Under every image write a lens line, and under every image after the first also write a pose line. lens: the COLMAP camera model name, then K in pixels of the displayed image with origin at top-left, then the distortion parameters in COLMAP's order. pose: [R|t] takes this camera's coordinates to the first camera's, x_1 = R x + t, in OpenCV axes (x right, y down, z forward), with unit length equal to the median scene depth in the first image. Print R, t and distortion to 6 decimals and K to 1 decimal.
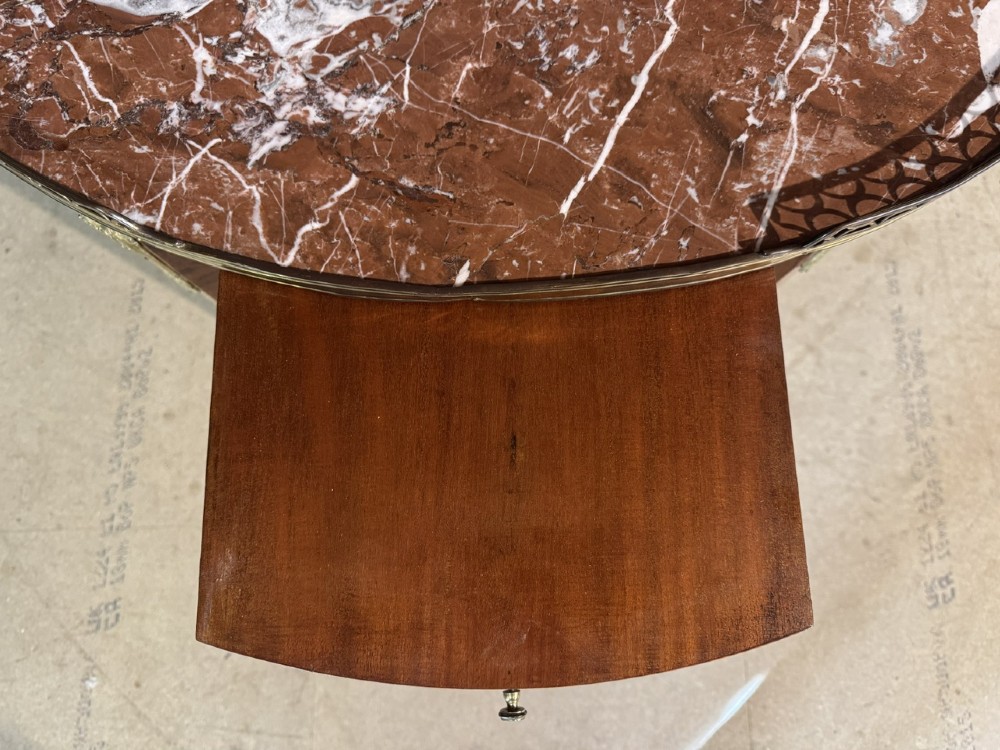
lens RADIAL K [[726.2, 0, 510.2], [0, 726.2, 377.7], [0, 0, 1]] dist [0.017584, -0.047799]
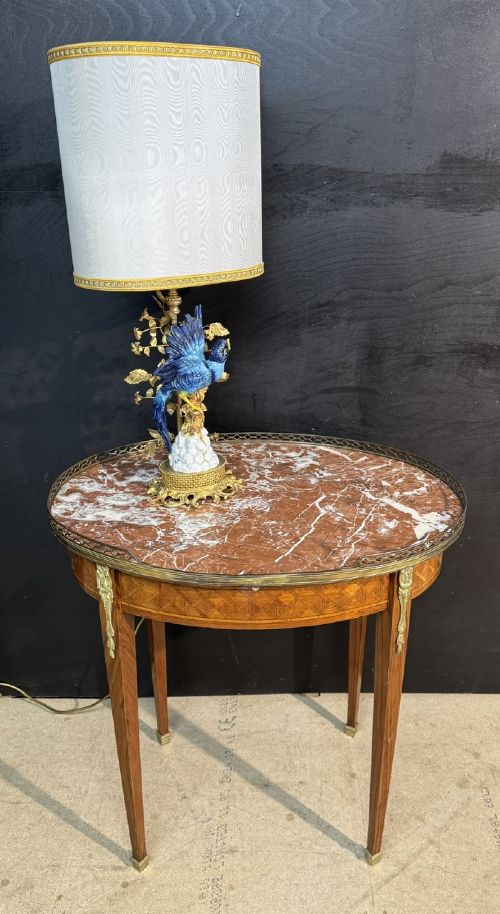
lens RADIAL K [[743.4, 0, 264.3], [0, 743.4, 437.3], [0, 0, 1]] dist [0.041999, -0.096721]
pose [[0.999466, -0.002234, -0.032585, 0.122173], [-0.025996, 0.549565, -0.835047, 1.970171], [0.019773, 0.835448, 0.549213, -1.074257]]
